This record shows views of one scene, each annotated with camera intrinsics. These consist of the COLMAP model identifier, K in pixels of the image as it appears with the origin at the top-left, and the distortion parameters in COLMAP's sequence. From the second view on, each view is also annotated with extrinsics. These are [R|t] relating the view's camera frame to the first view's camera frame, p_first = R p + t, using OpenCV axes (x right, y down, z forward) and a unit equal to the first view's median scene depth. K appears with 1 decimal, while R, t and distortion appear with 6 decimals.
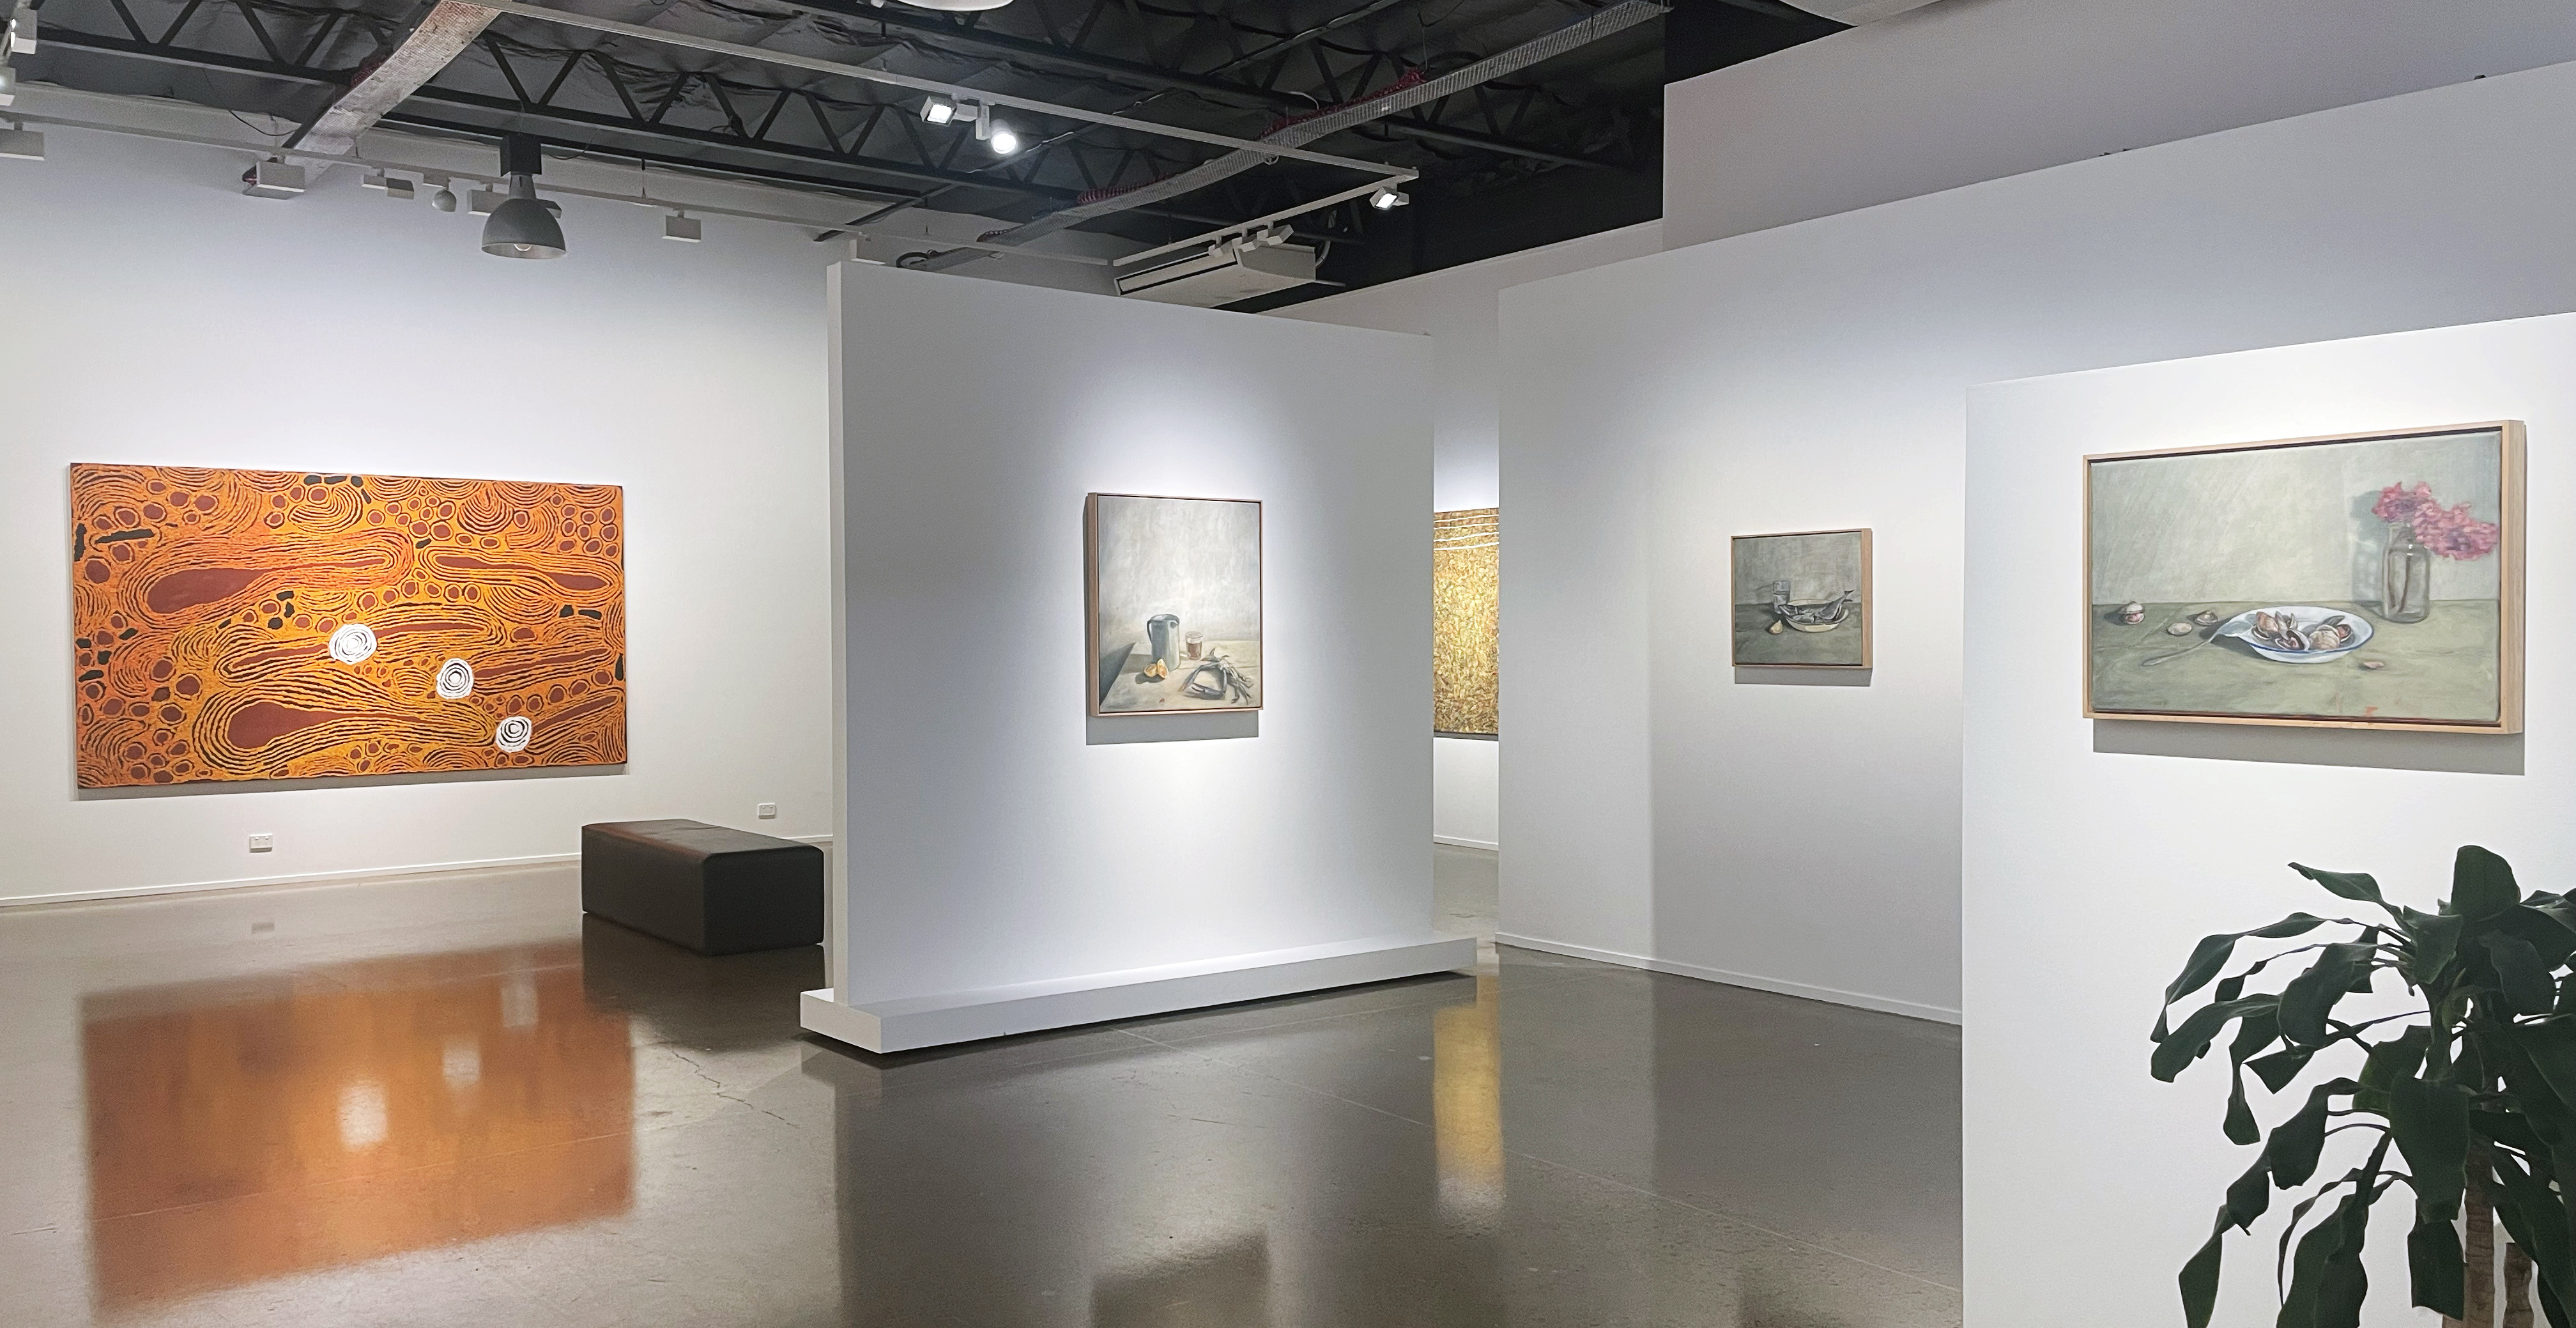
lens RADIAL K [[1971.0, 0, 1435.3], [0, 1971.0, 731.3], [0, 0, 1]] dist [0.010099, -0.023091]
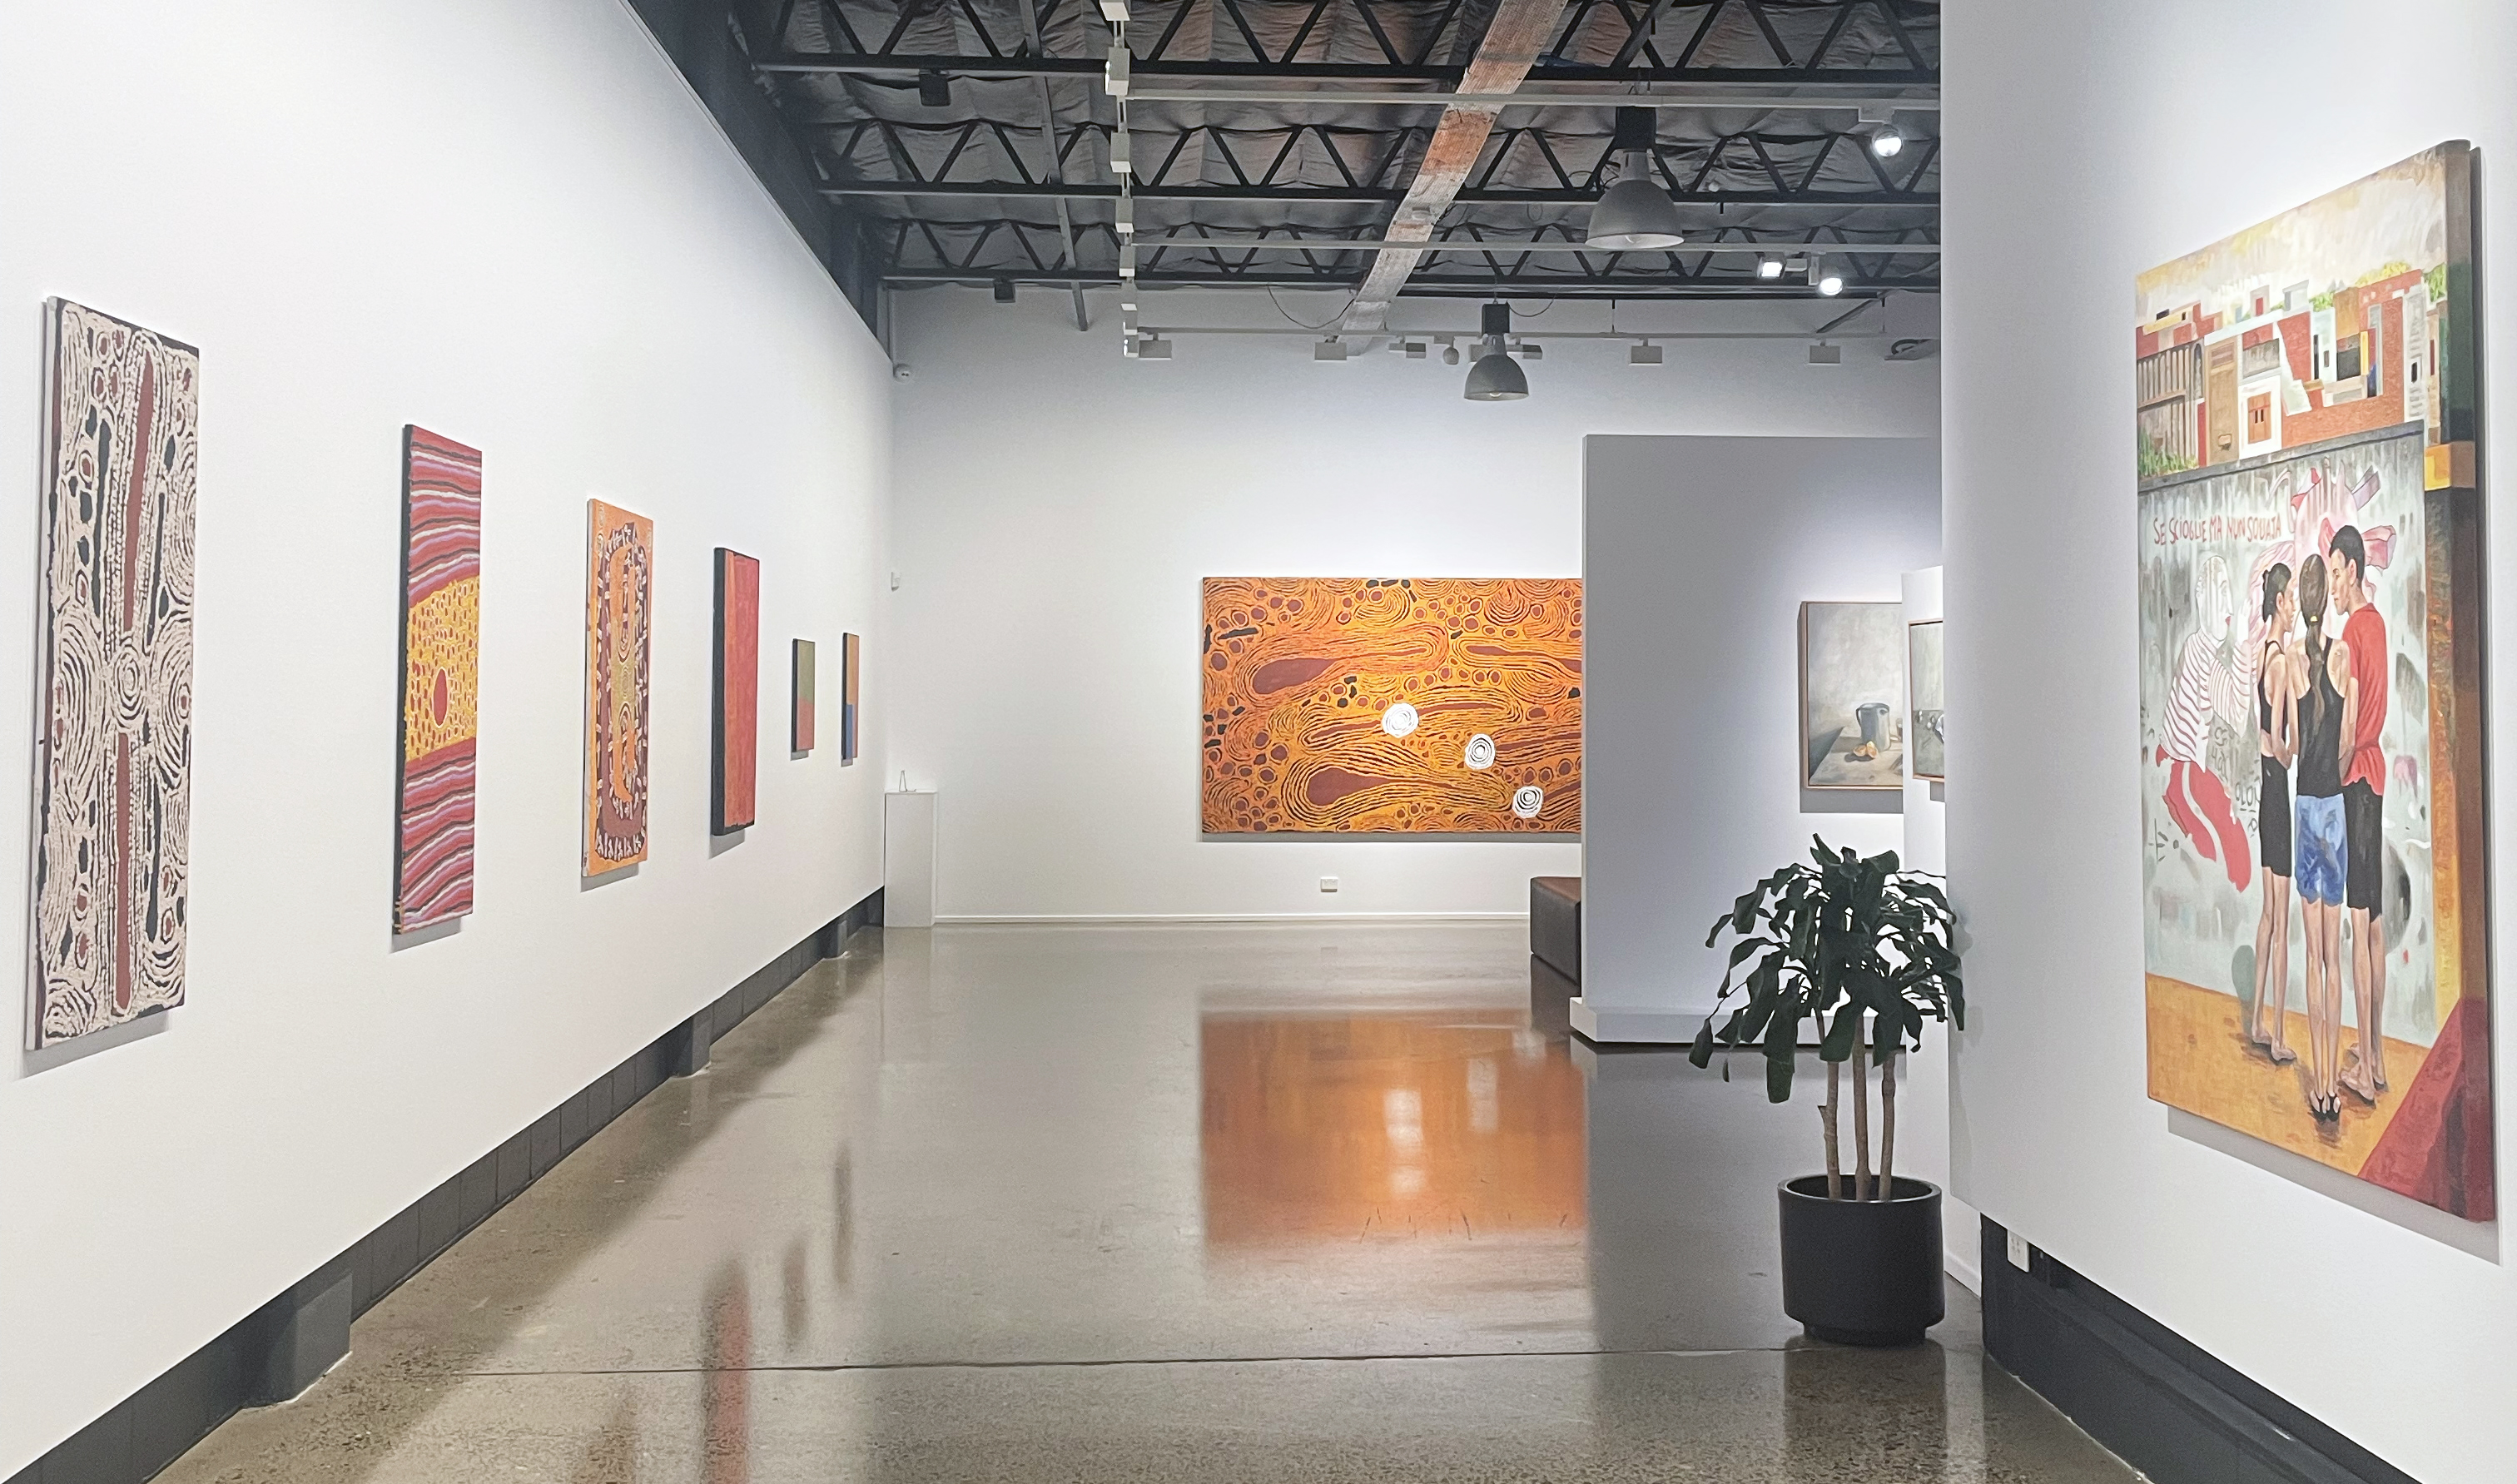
lens RADIAL K [[2215.9, 0, 1258.9], [0, 2215.9, 732.2], [0, 0, 1]] dist [-0.017110, -0.001587]
pose [[0.814060, 0.013162, -0.580632, 0.163781], [-0.036894, 0.998896, -0.029083, 0.004734], [0.579608, 0.045097, 0.813647, -0.137925]]
